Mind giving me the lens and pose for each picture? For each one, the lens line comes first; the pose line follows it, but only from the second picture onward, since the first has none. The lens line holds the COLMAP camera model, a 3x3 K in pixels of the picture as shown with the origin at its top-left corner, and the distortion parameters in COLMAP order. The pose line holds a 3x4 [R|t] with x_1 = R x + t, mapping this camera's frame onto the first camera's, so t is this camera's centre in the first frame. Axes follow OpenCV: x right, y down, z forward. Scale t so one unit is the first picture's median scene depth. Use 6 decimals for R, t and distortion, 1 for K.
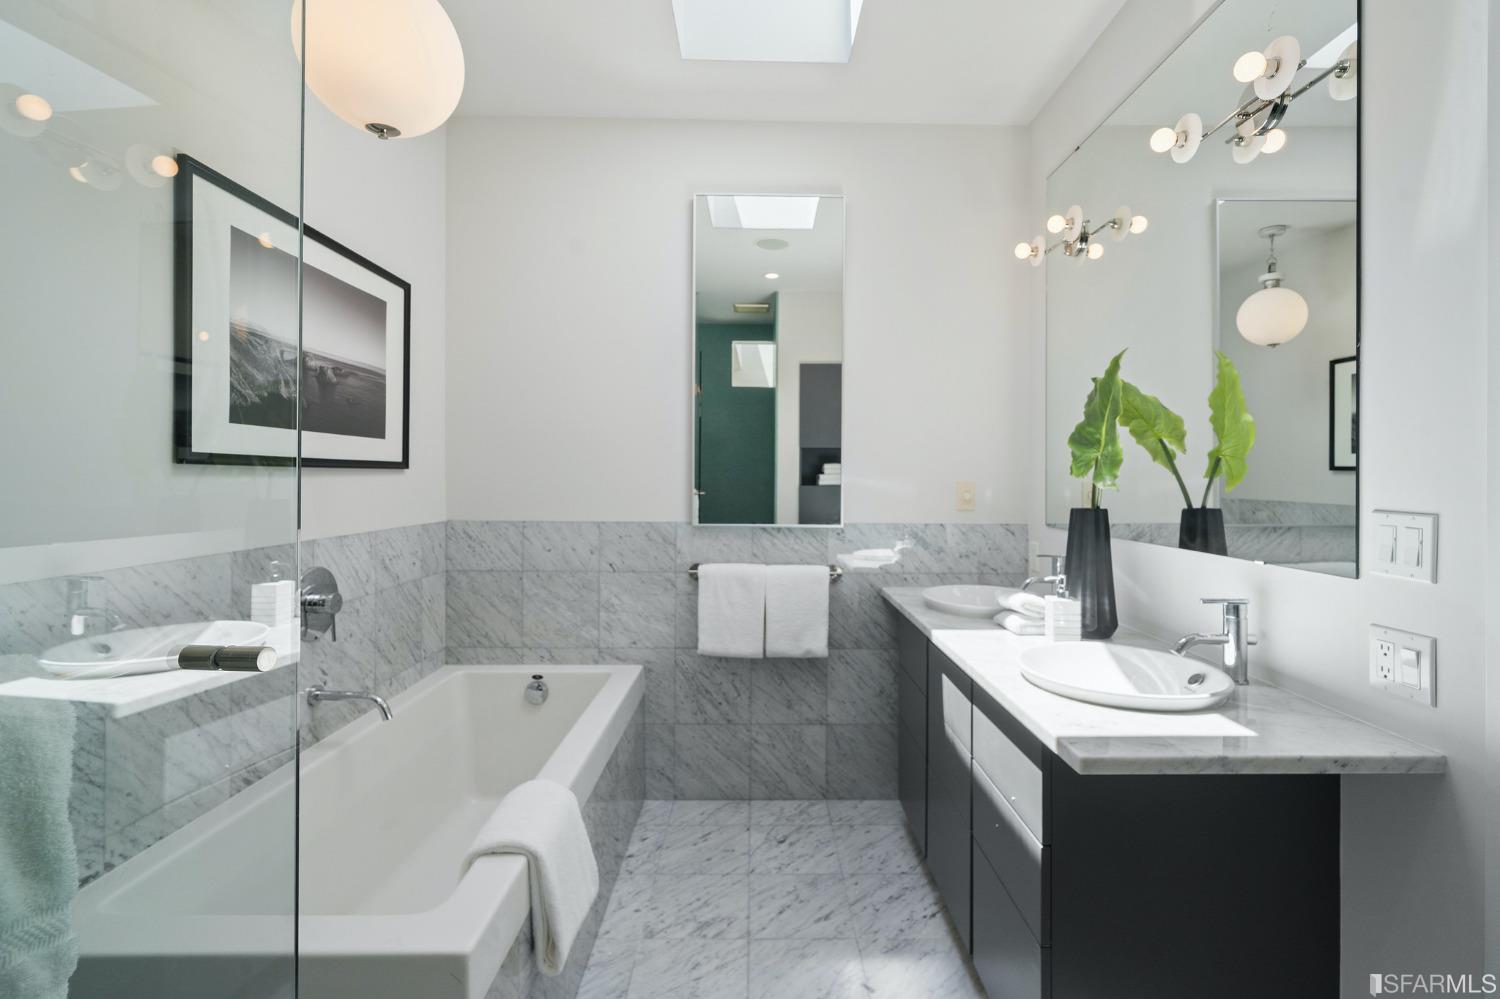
lens RADIAL K [[697.0, 0, 759.3], [0, 697.0, 510.6], [0, 0, 1]] dist [0.000090, 0.000733]
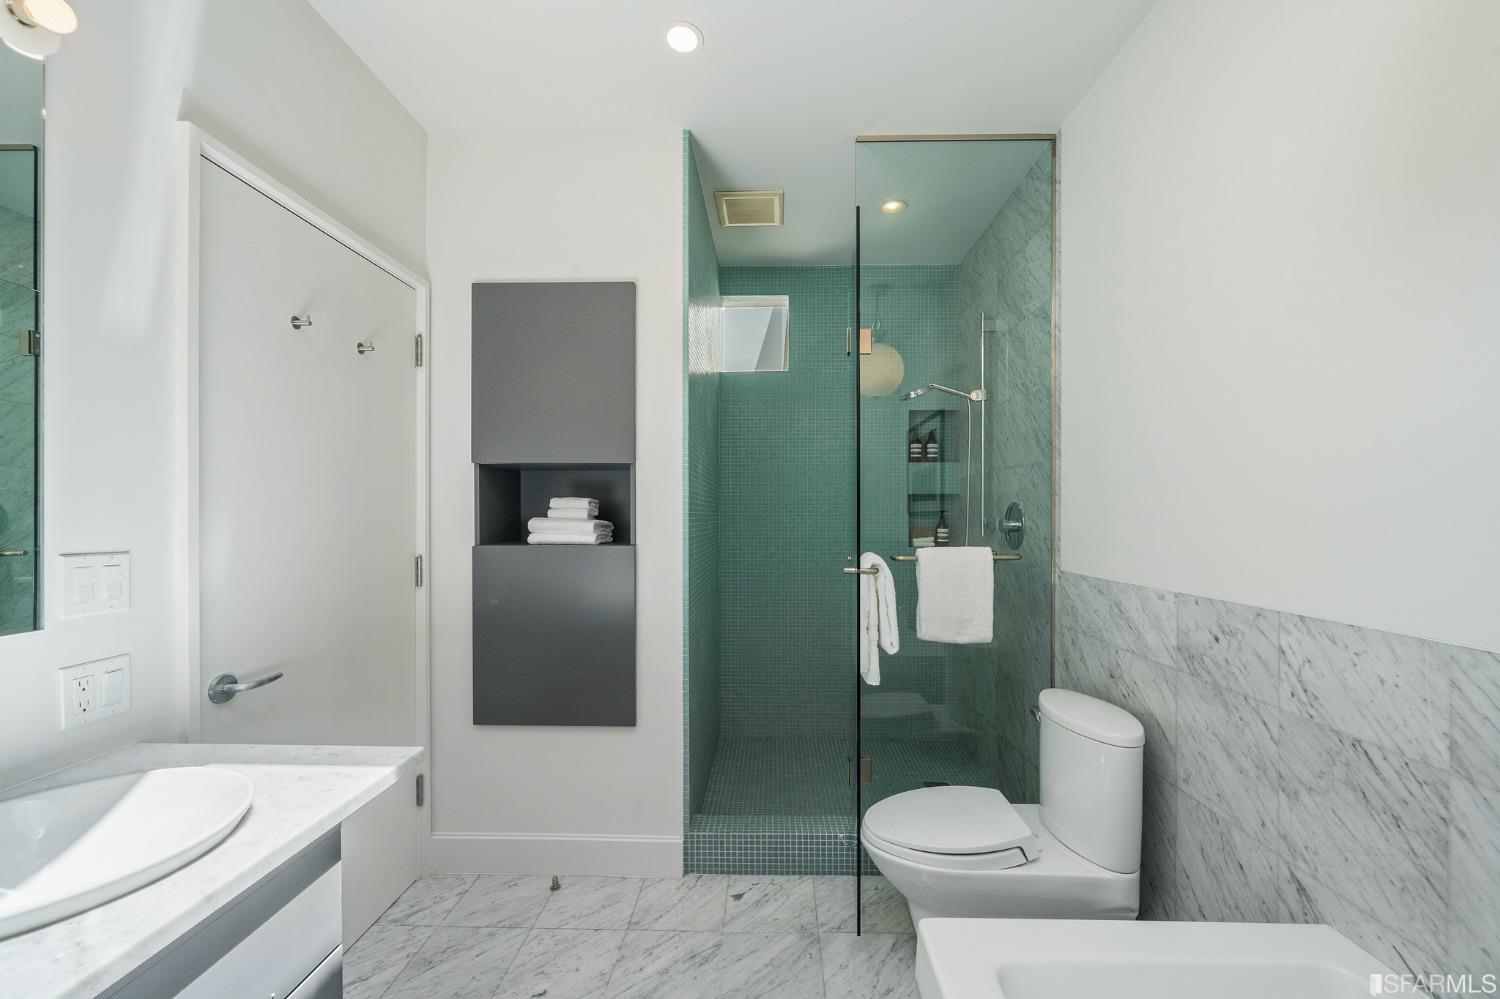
lens RADIAL K [[594.0, 0, 750.0], [0, 594.0, 499.5], [0, 0, 1]] dist [-0.001420, -0.000129]
pose [[-0.999068, -0.002720, 0.043089, -0.150881], [-0.002485, 0.999982, 0.005498, -0.088563], [-0.043103, 0.005386, -0.999056, 1.819899]]
